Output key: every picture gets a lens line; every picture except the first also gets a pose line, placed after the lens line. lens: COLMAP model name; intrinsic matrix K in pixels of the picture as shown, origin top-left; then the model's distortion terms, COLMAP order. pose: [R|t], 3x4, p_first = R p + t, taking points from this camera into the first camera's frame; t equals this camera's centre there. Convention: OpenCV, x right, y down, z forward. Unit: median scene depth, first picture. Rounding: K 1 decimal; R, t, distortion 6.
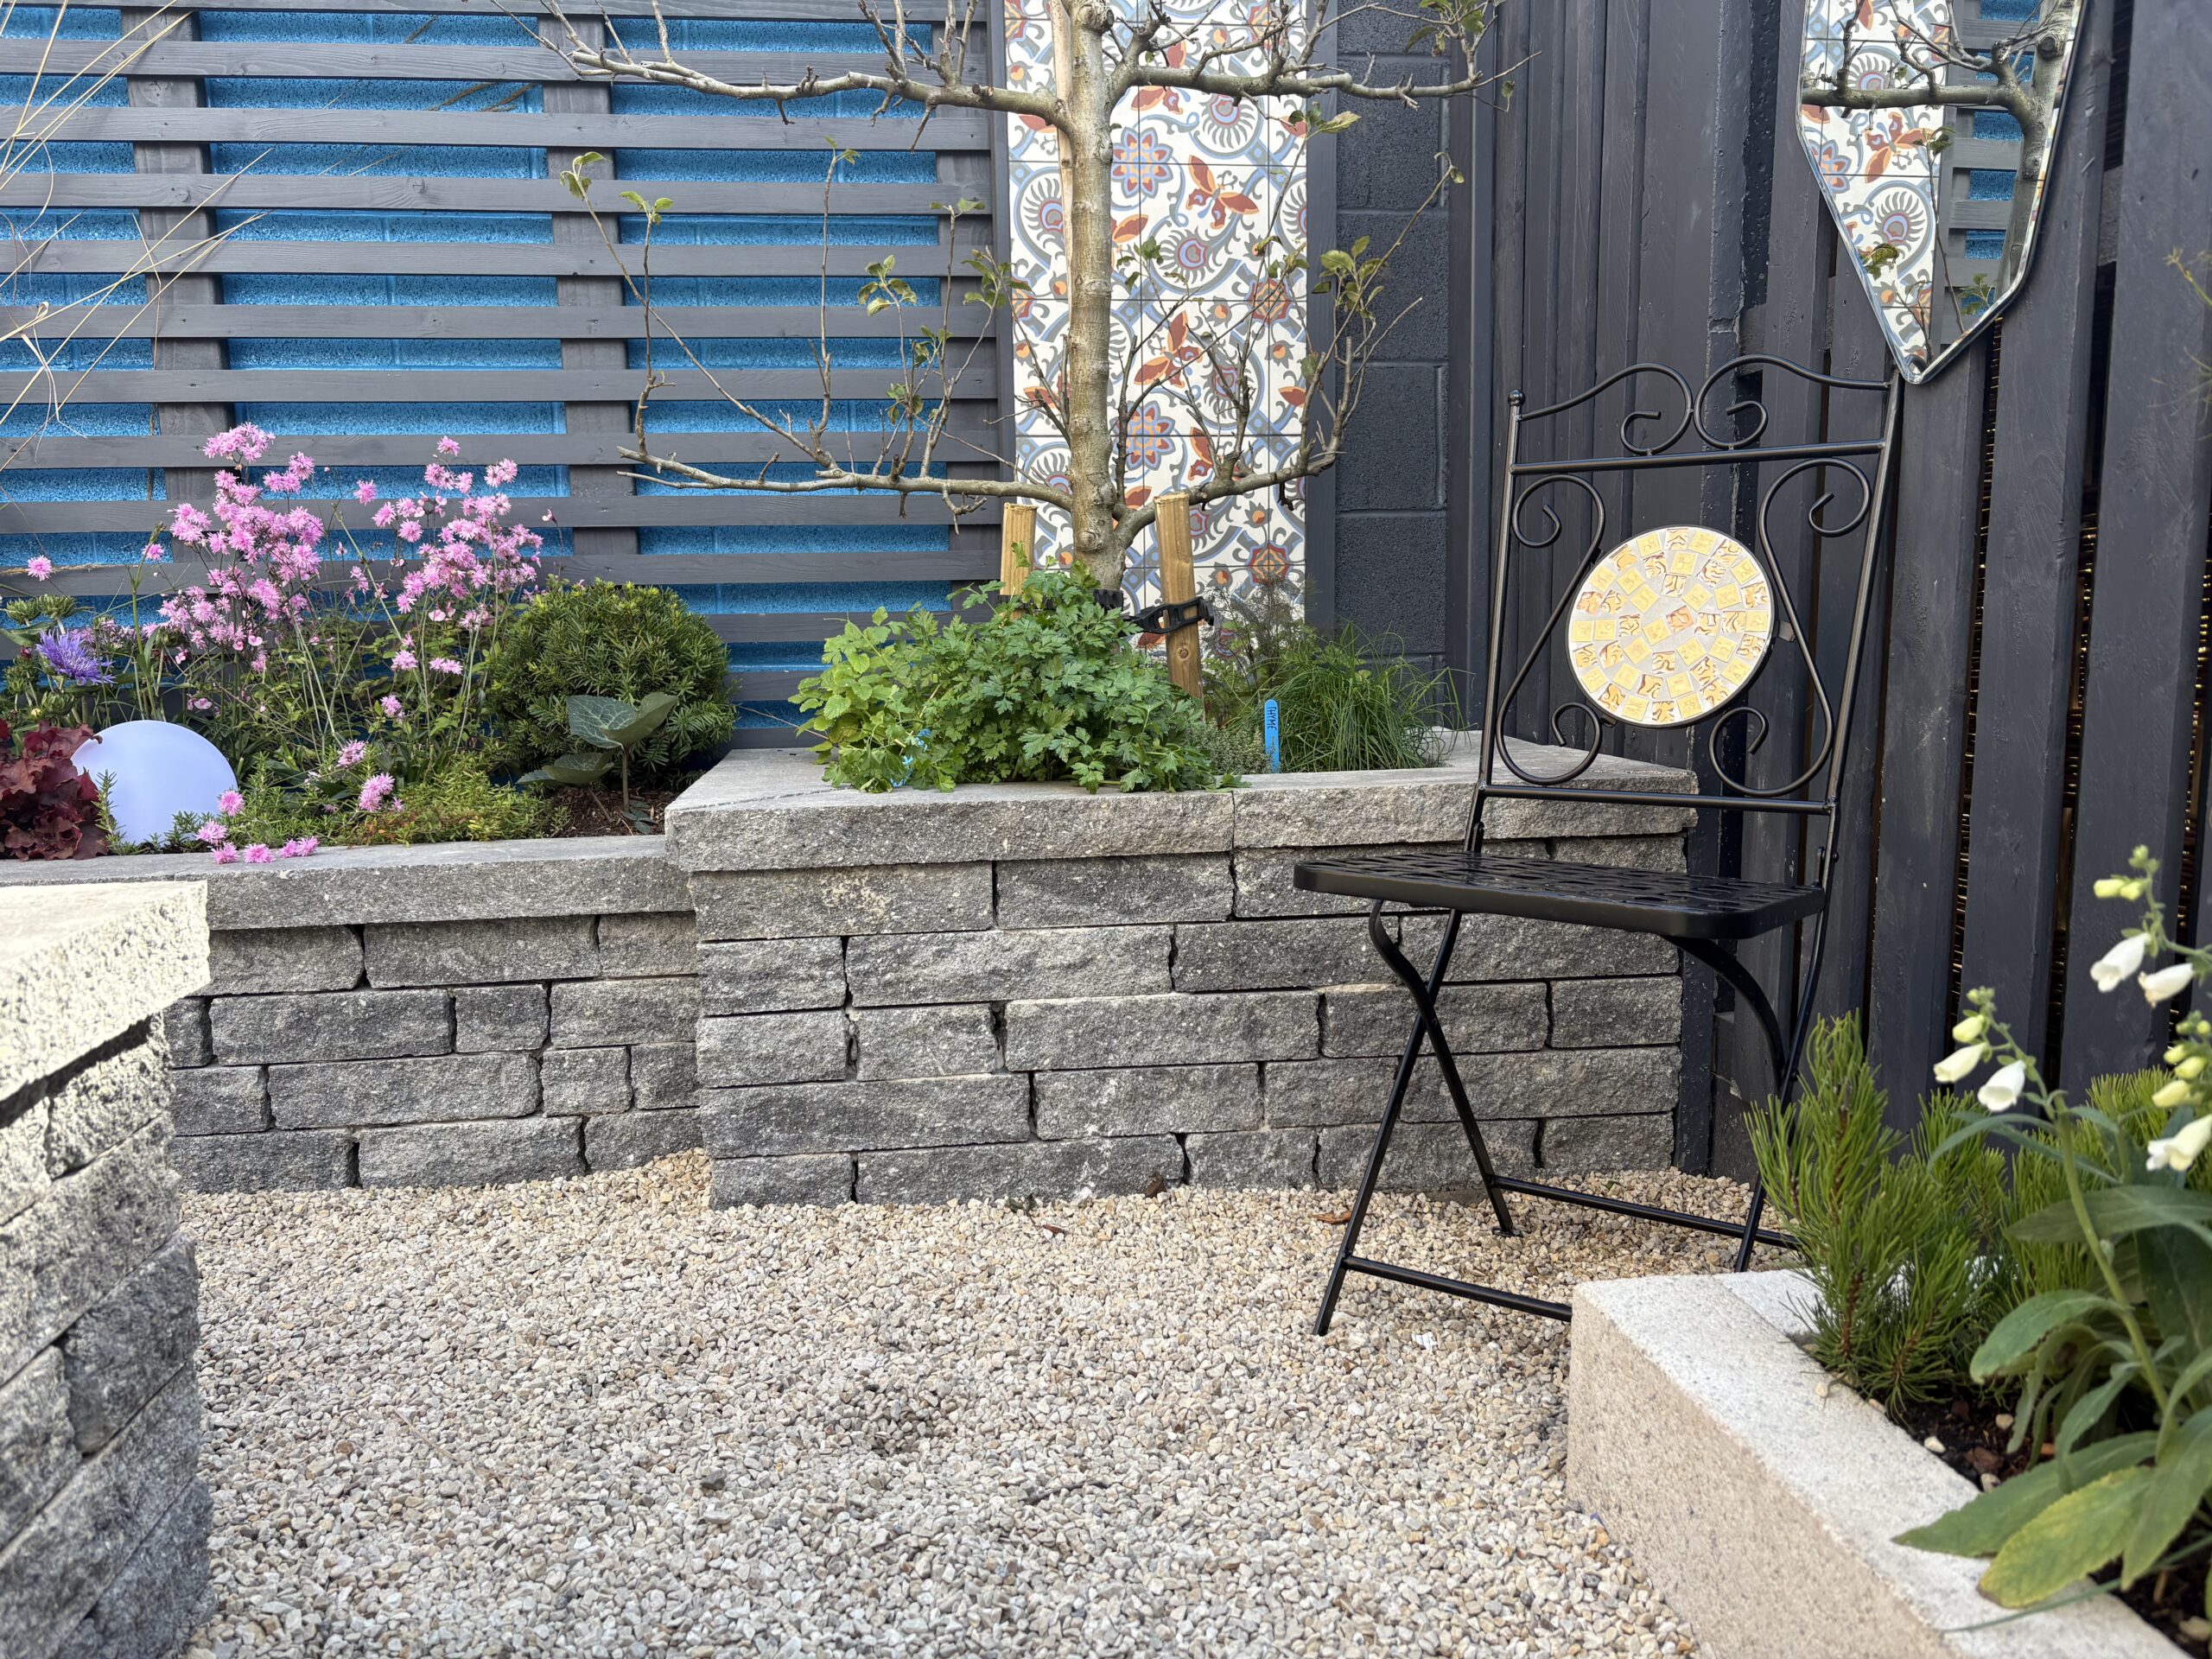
lens RADIAL K [[1686.6, 0, 1093.8], [0, 1686.6, 845.7], [0, 0, 1]] dist [0.060100, -0.067547]
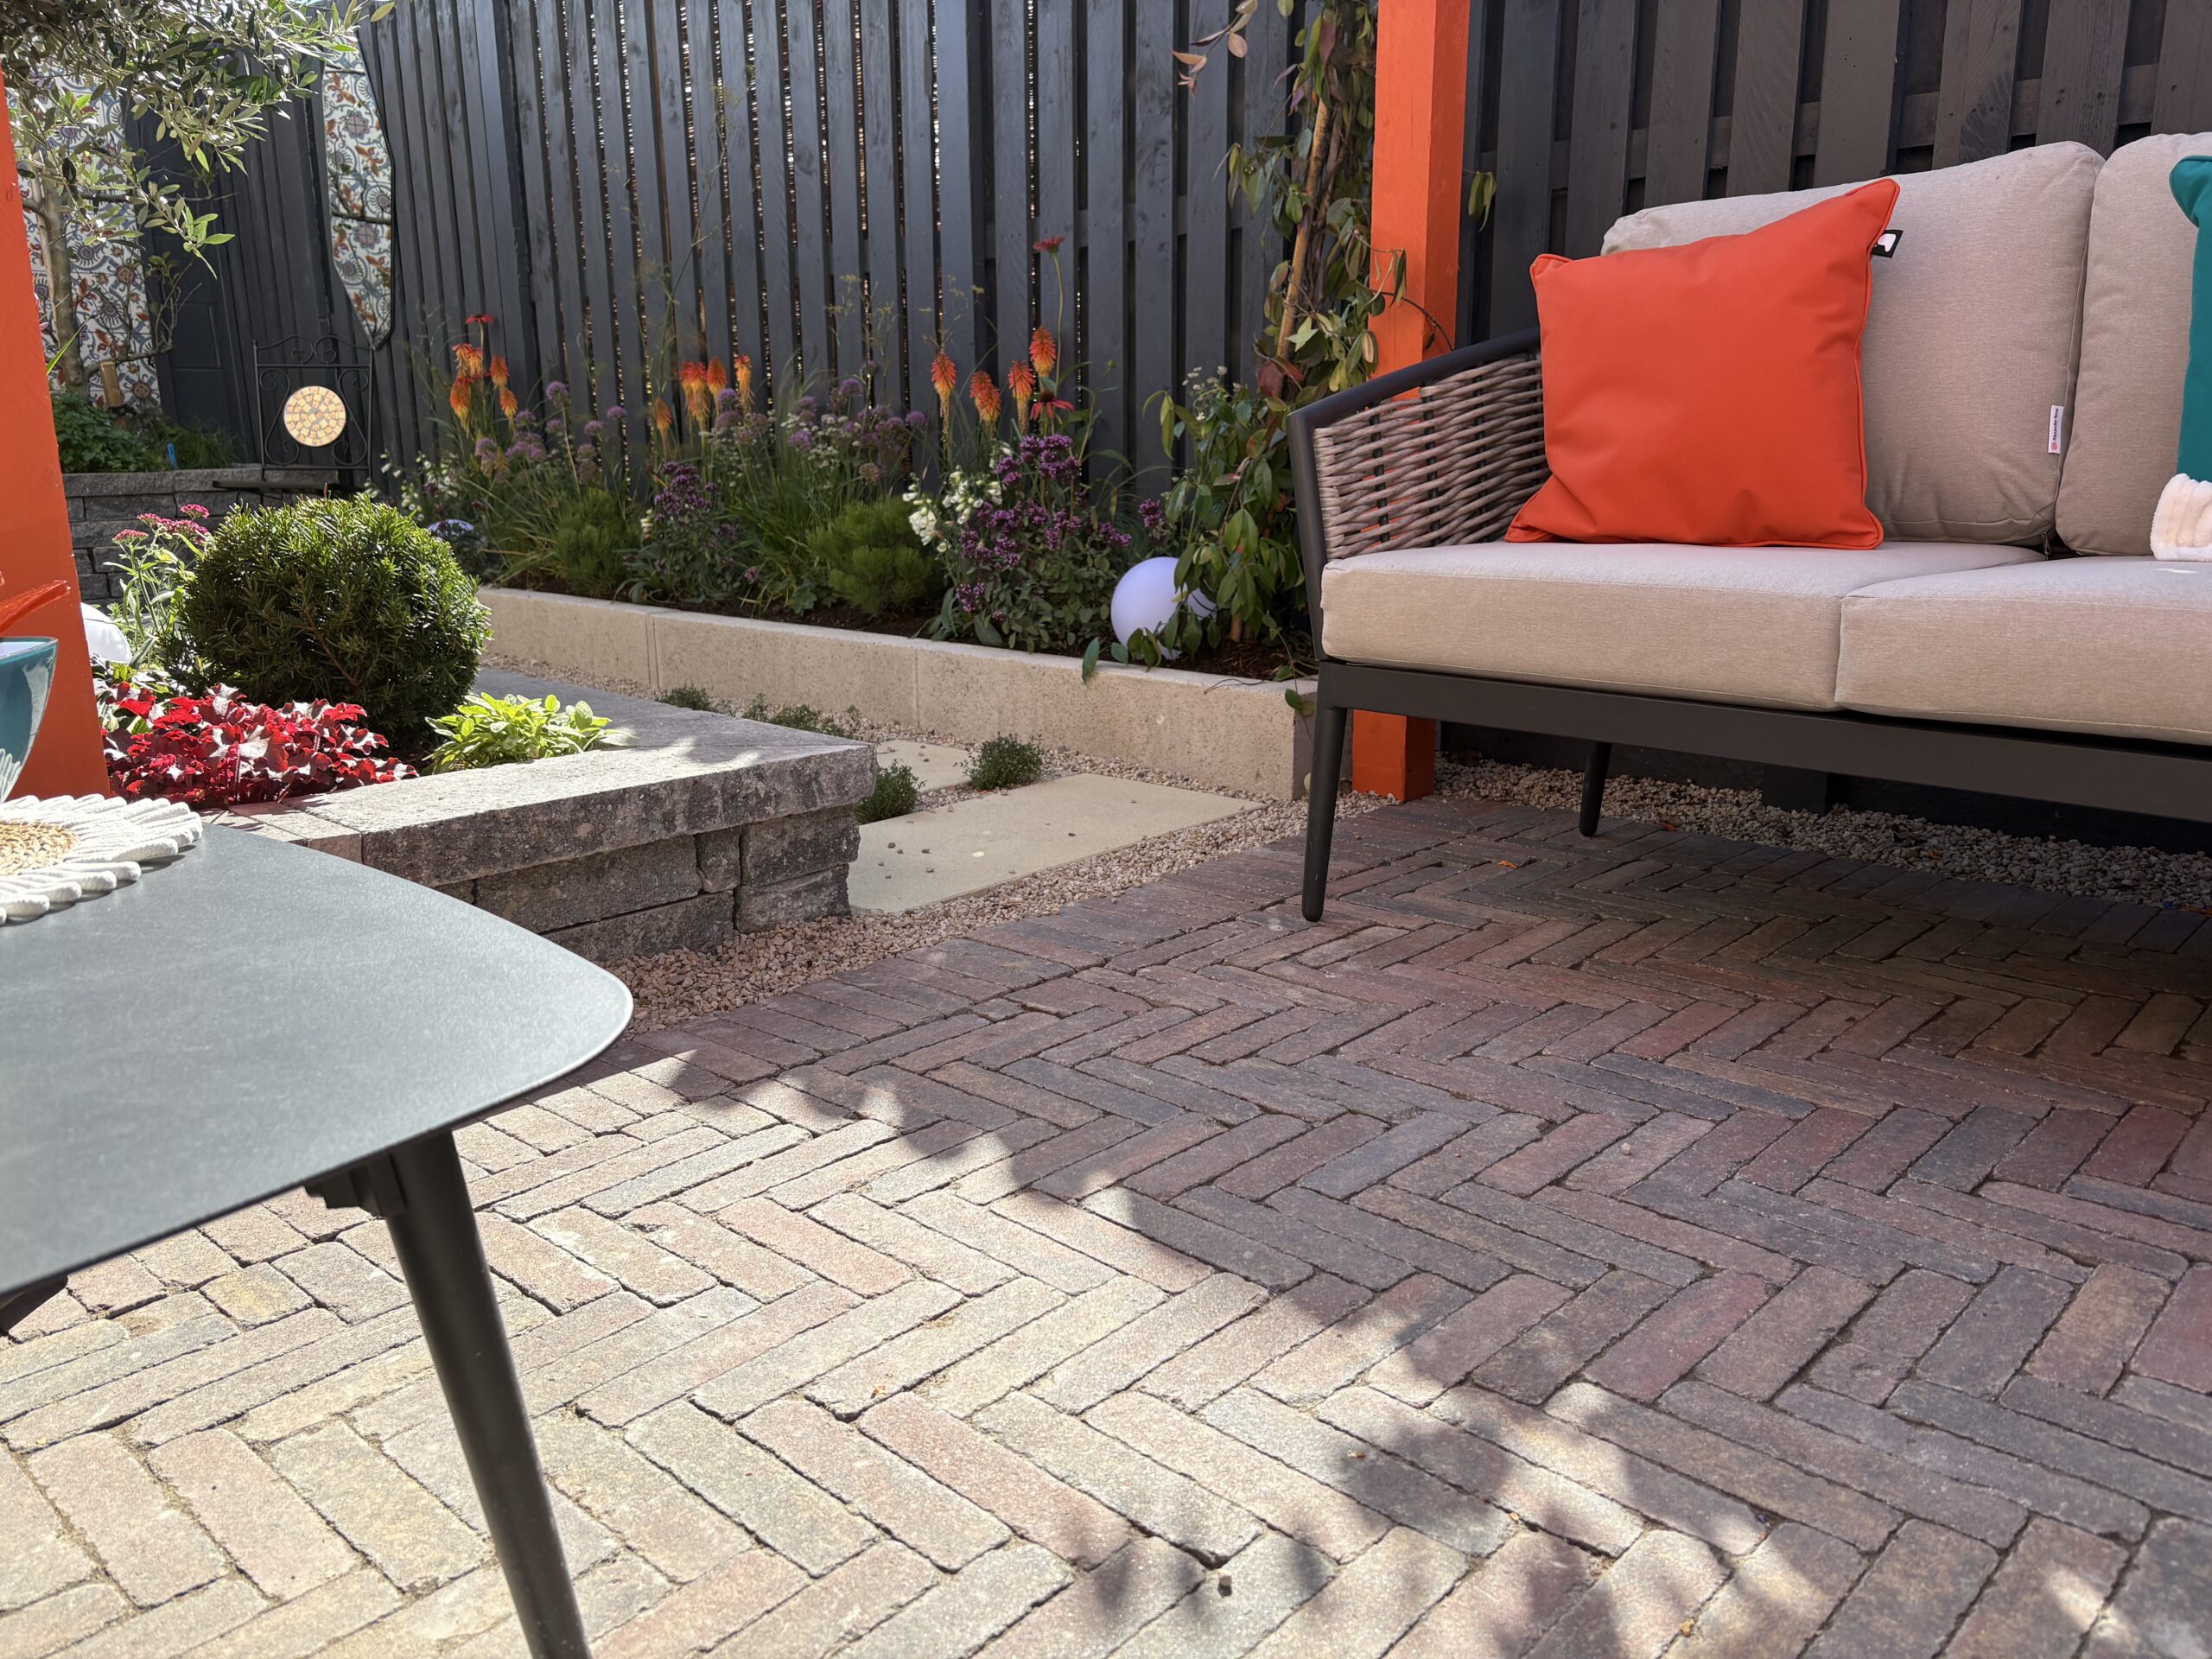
lens RADIAL K [[1686.6, 0, 1092.0], [0, 1686.6, 819.4], [0, 0, 1]] dist [0.060100, -0.067547]
pose [[0.764947, -0.141714, 0.628310, -0.628841], [0.084912, 0.989169, 0.119728, 0.338198], [-0.638472, -0.038235, 0.768695, -2.281840]]
